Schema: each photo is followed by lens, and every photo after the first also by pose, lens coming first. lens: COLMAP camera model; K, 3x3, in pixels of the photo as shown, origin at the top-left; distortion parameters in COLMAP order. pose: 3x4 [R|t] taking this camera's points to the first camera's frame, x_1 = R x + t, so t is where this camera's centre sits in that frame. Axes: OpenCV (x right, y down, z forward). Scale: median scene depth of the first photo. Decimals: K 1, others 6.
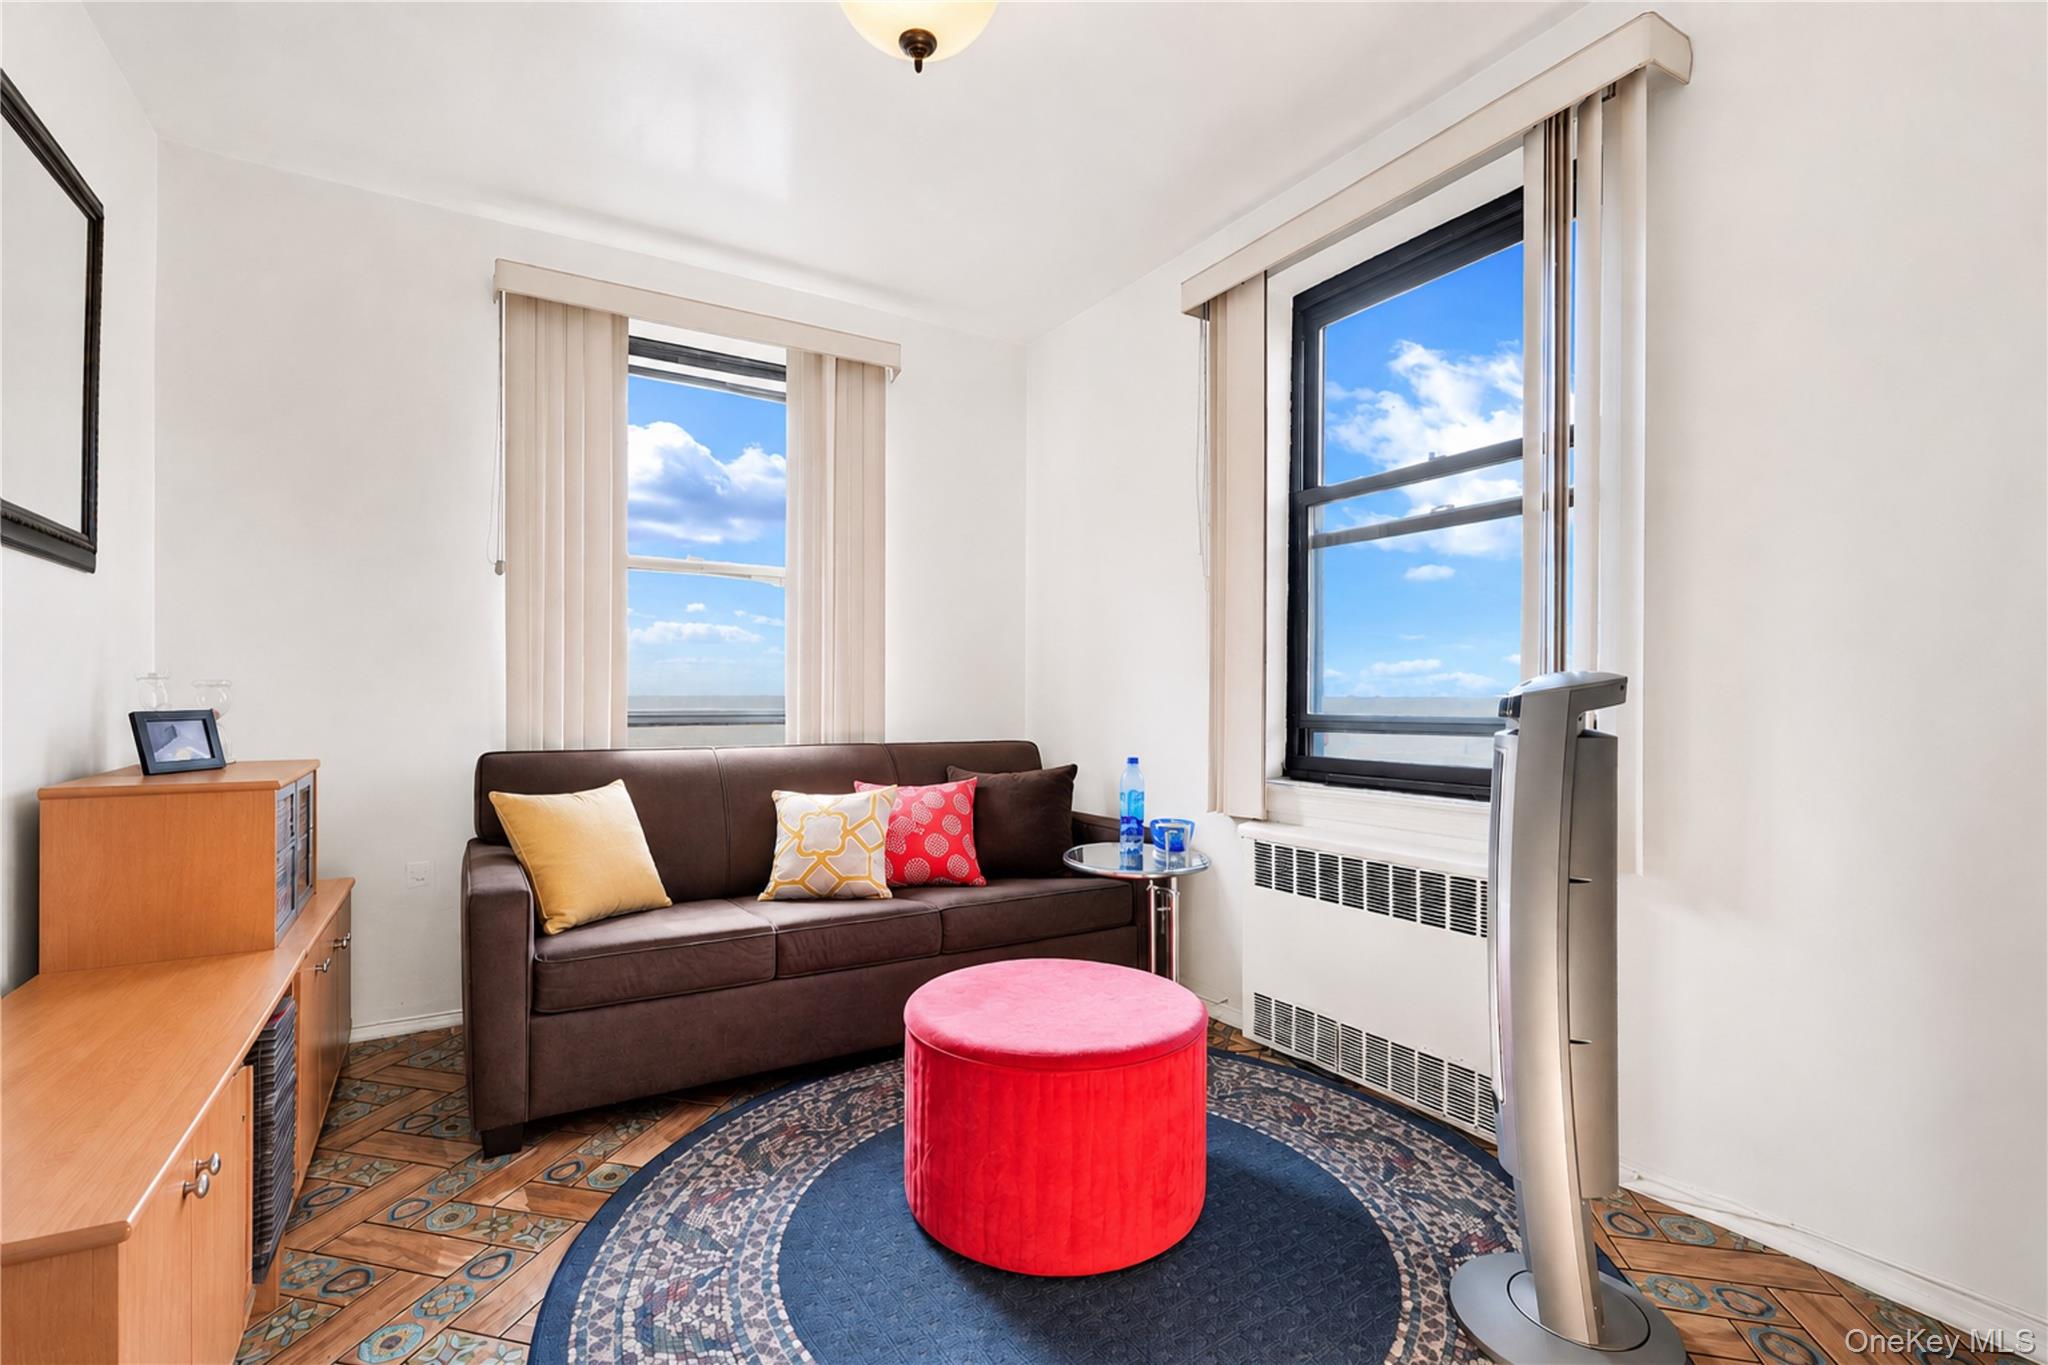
lens RADIAL K [[877.4, 0, 1016.0], [0, 877.4, 705.4], [0, 0, 1]] dist [-0.010339, 0.000180]
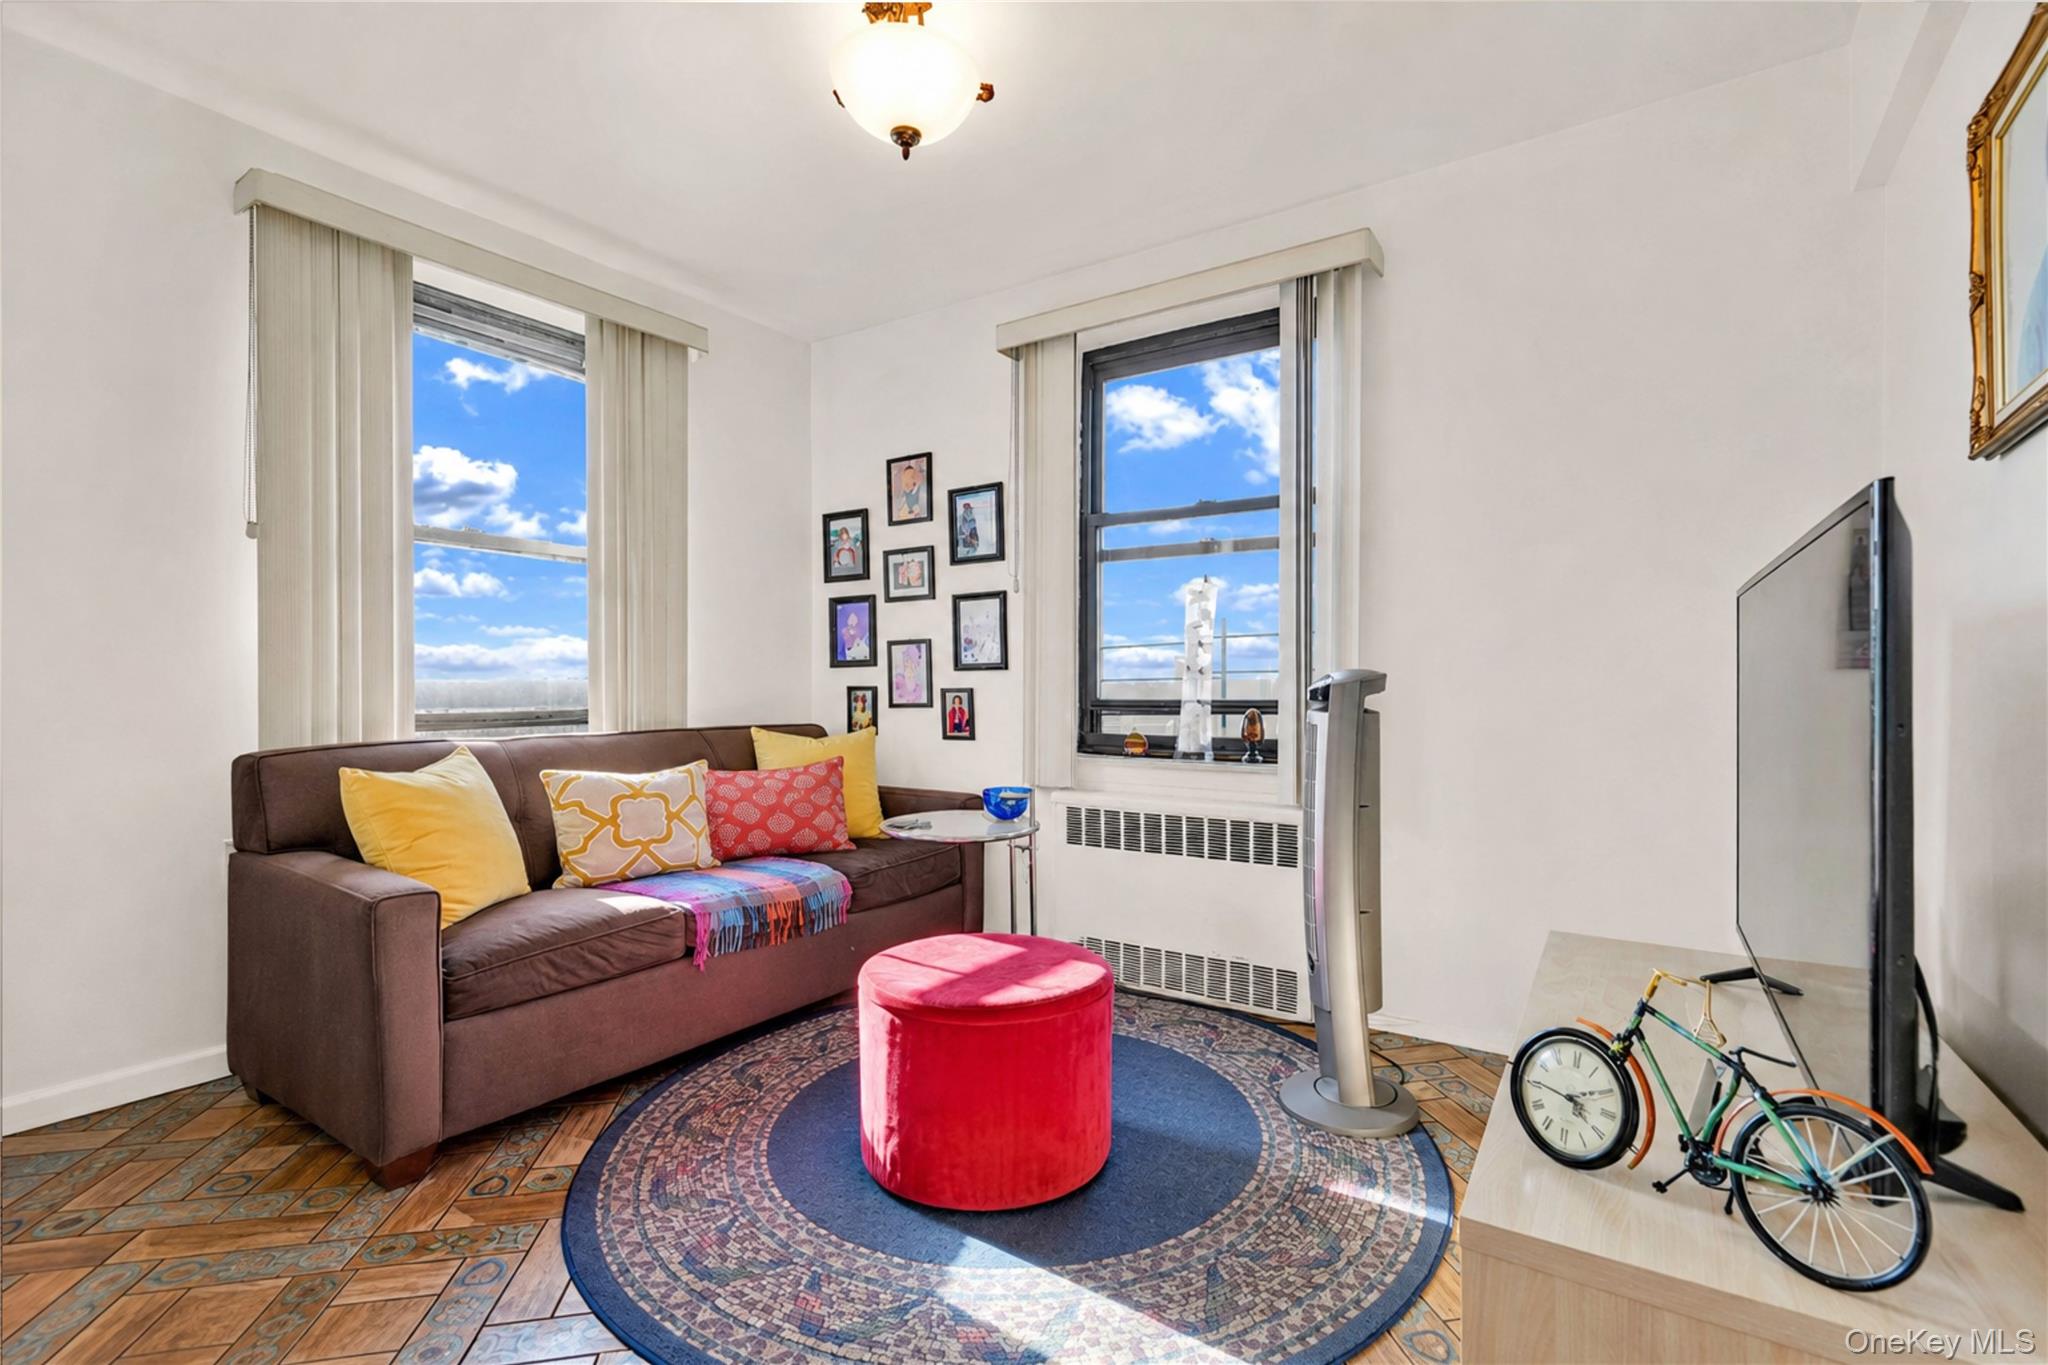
lens RADIAL K [[937.7, 0, 1024.0], [0, 937.7, 682.5], [0, 0, 1]] dist [0.000192, 0.000553]
pose [[0.906550, 0.000473, 0.422098, -0.341641], [0.004012, 0.999945, -0.009738, -0.001930], [-0.422079, 0.010522, 0.906498, -0.145095]]
